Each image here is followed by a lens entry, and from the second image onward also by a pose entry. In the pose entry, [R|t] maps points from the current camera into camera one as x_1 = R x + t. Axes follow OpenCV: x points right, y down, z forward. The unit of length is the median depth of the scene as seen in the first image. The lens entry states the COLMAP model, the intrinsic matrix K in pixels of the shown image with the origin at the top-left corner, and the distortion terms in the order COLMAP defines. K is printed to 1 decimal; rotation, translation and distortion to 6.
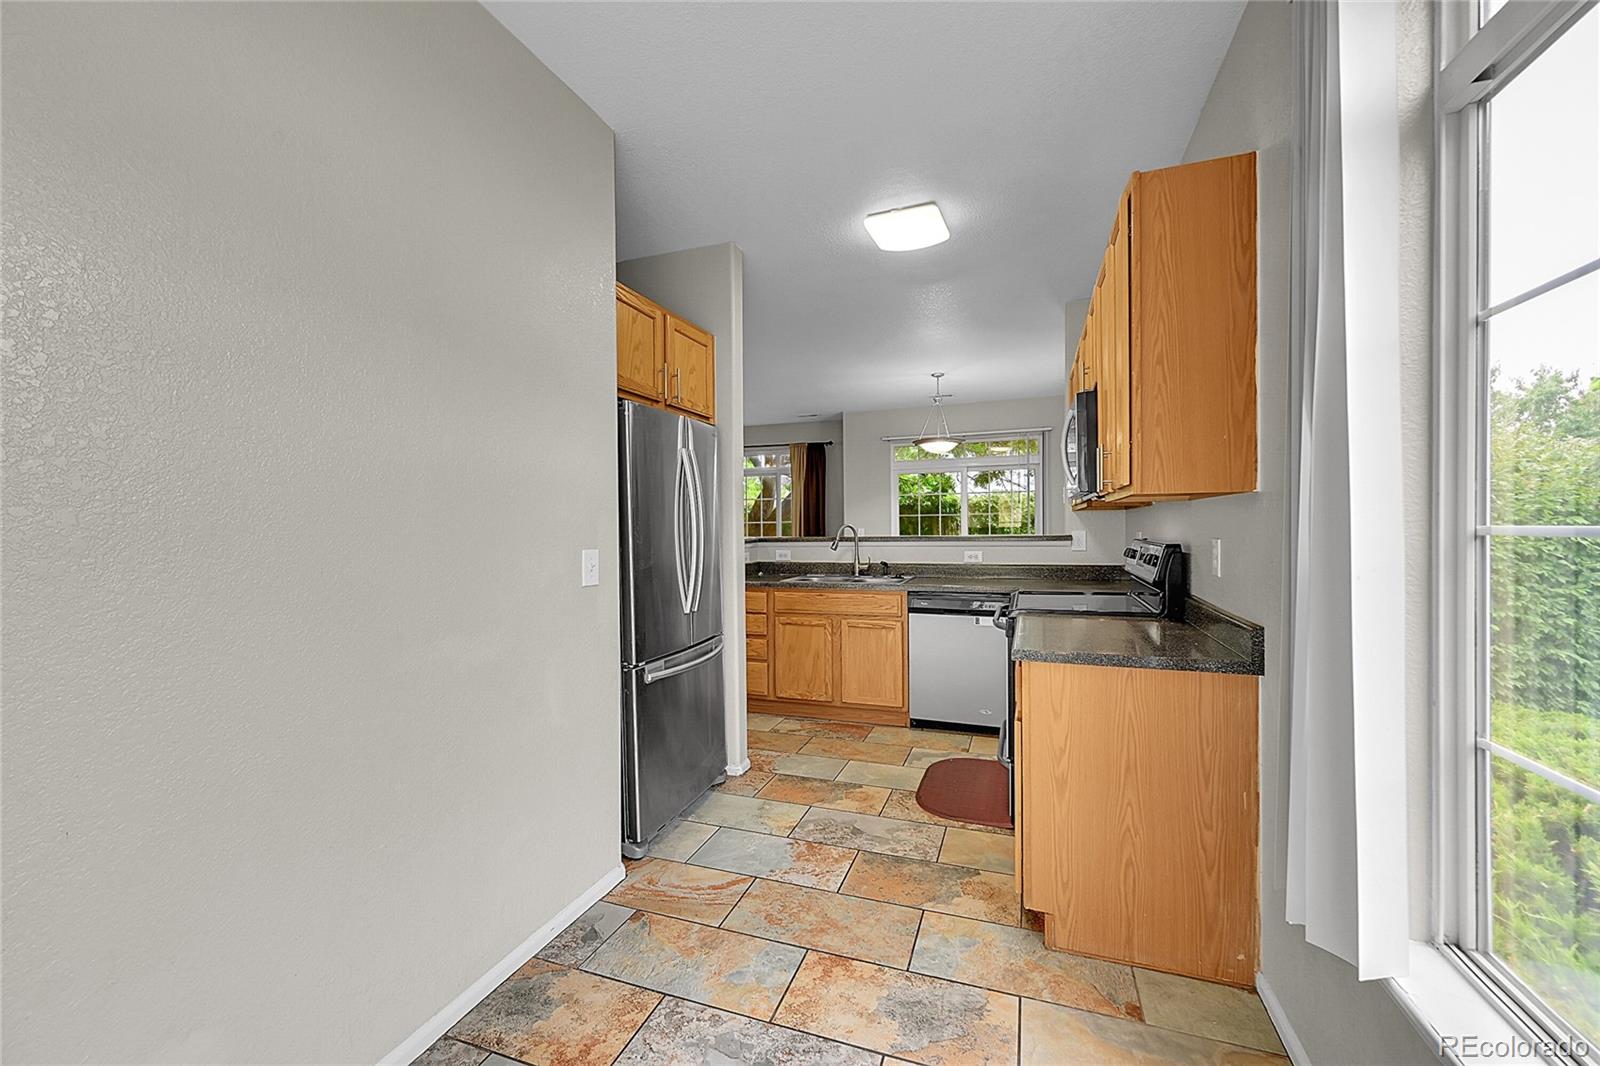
lens RADIAL K [[630.9, 0, 799.5], [0, 630.9, 532.3], [0, 0, 1]] dist [0.003020, 0.000006]
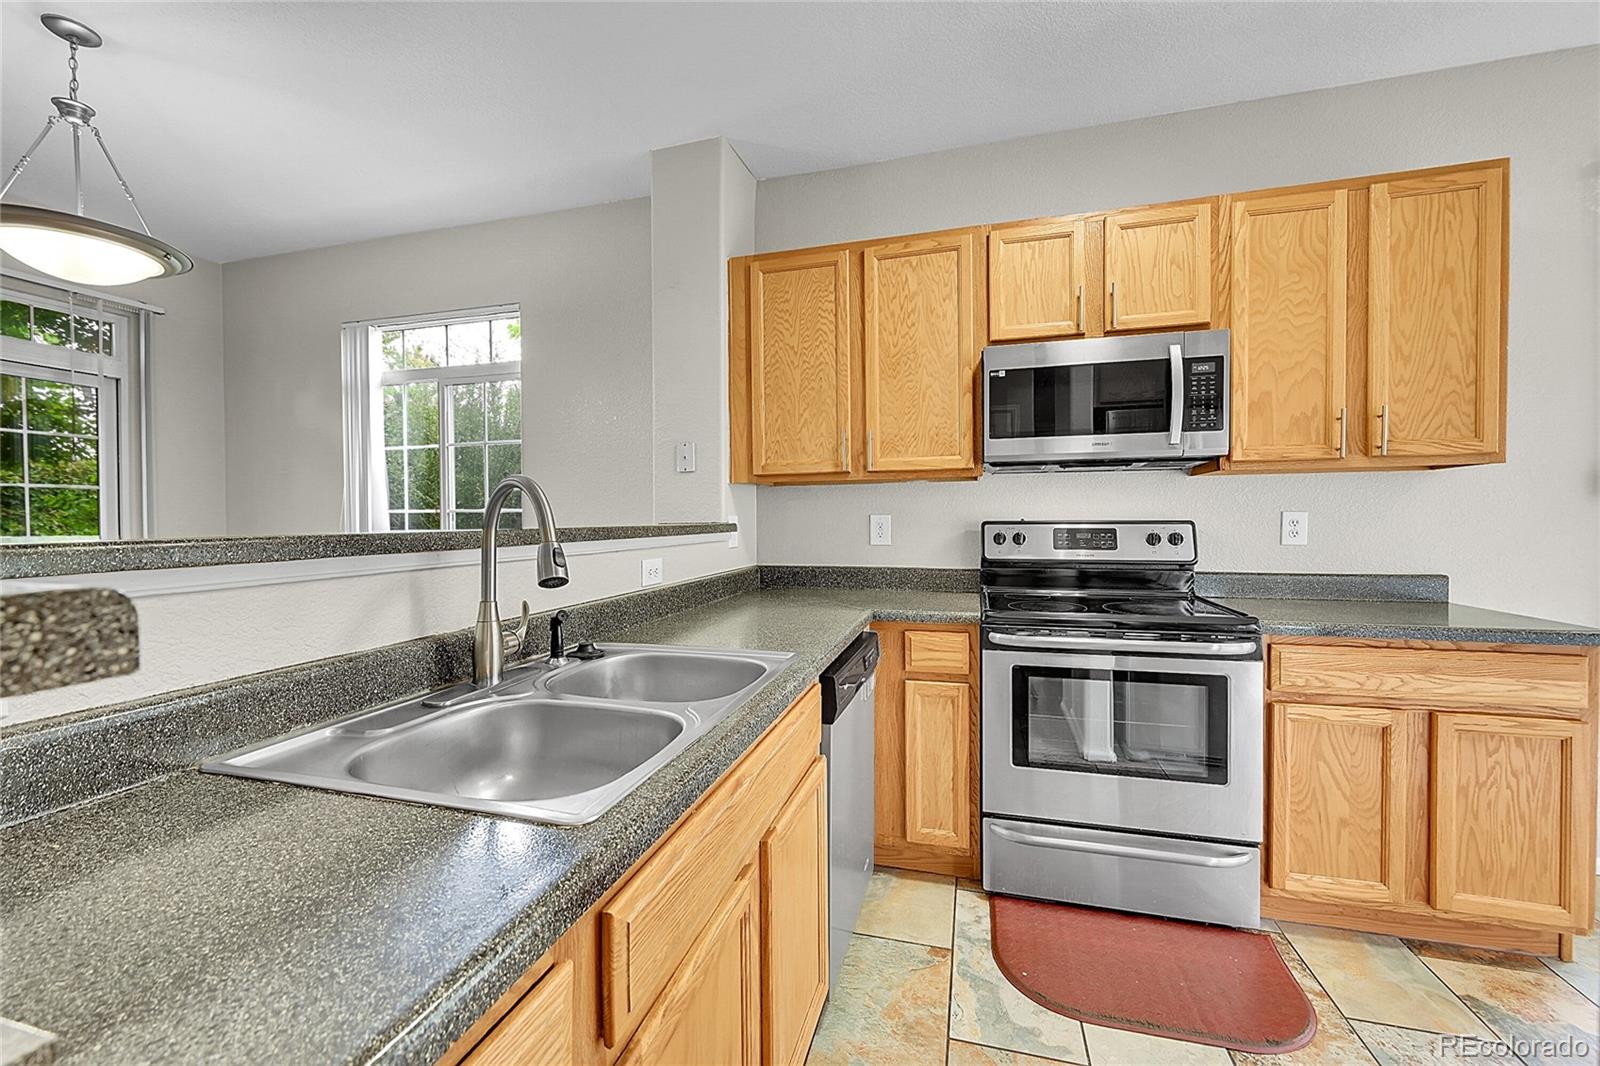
lens RADIAL K [[630.9, 0, 799.3], [0, 630.9, 518.0], [0, 0, 1]] dist [0.003020, 0.000006]
pose [[-0.085559, 0.015739, 0.996209, -0.215845], [0.015983, 0.999768, -0.014423, 0.010374], [-0.996205, 0.014689, -0.085791, 1.093502]]
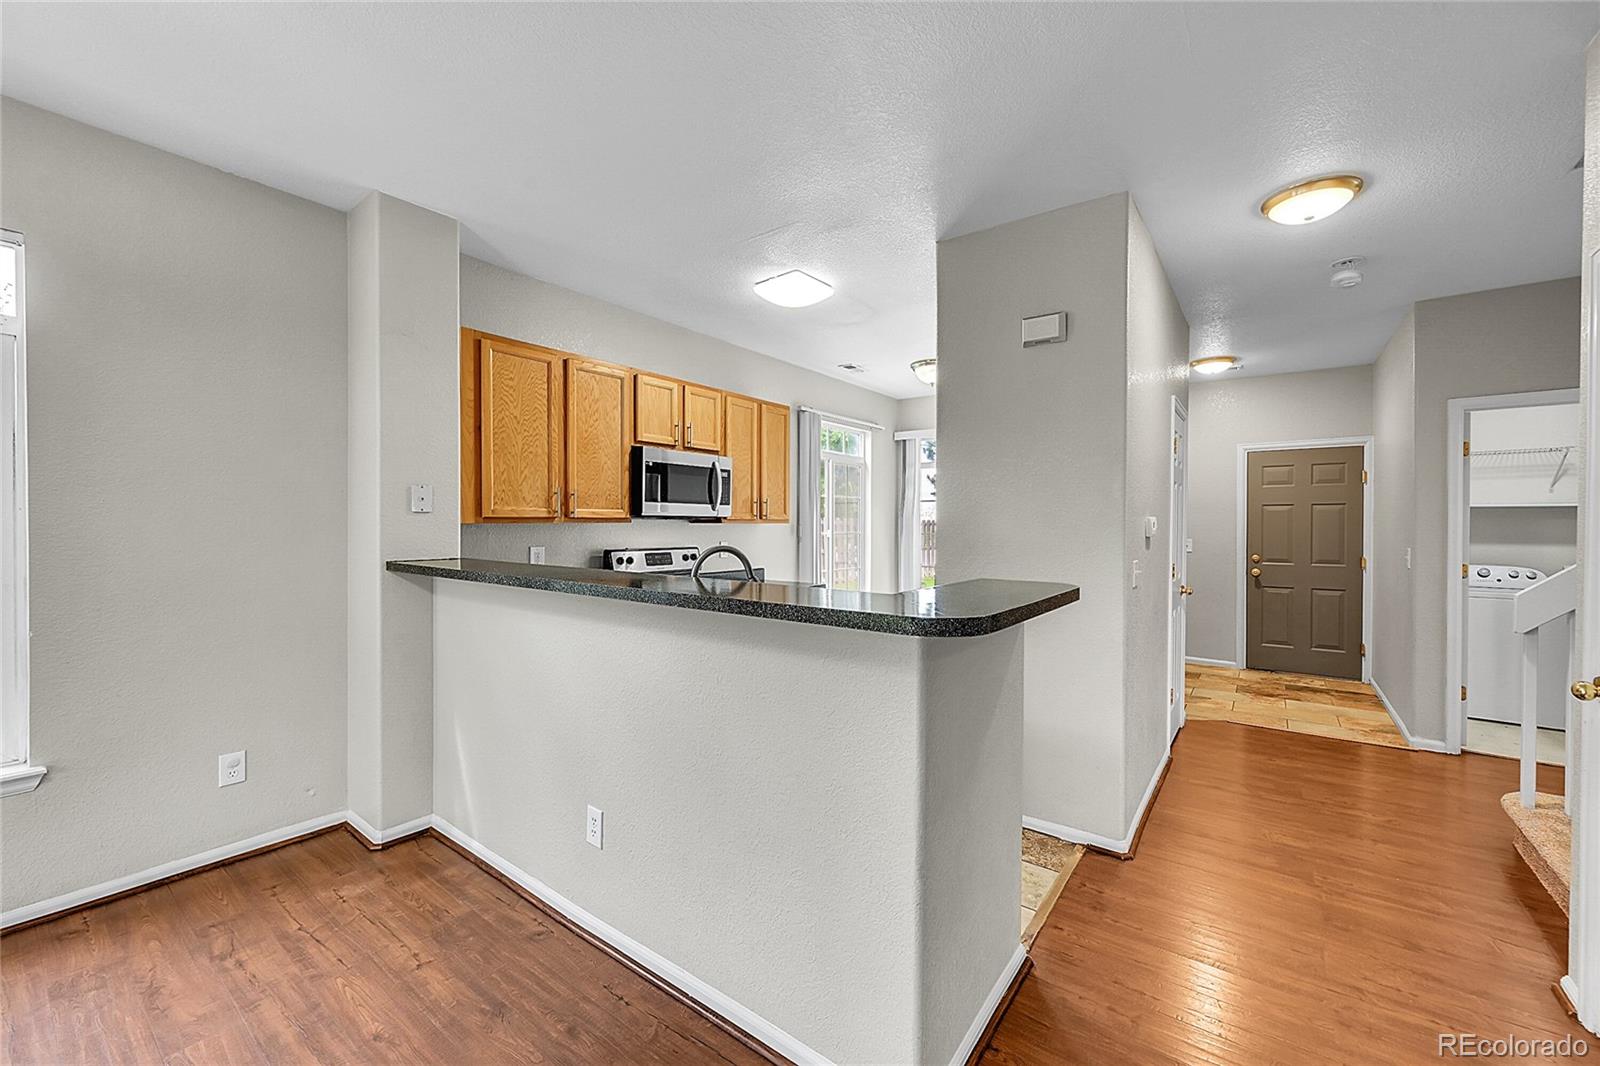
lens RADIAL K [[630.9, 0, 795.6], [0, 630.9, 531.6], [0, 0, 1]] dist [0.003020, 0.000006]
pose [[-0.955770, 0.011177, 0.293902, -0.172642], [0.015505, 0.999803, 0.012400, -0.020507], [-0.293706, 0.016408, -0.955755, 1.574813]]
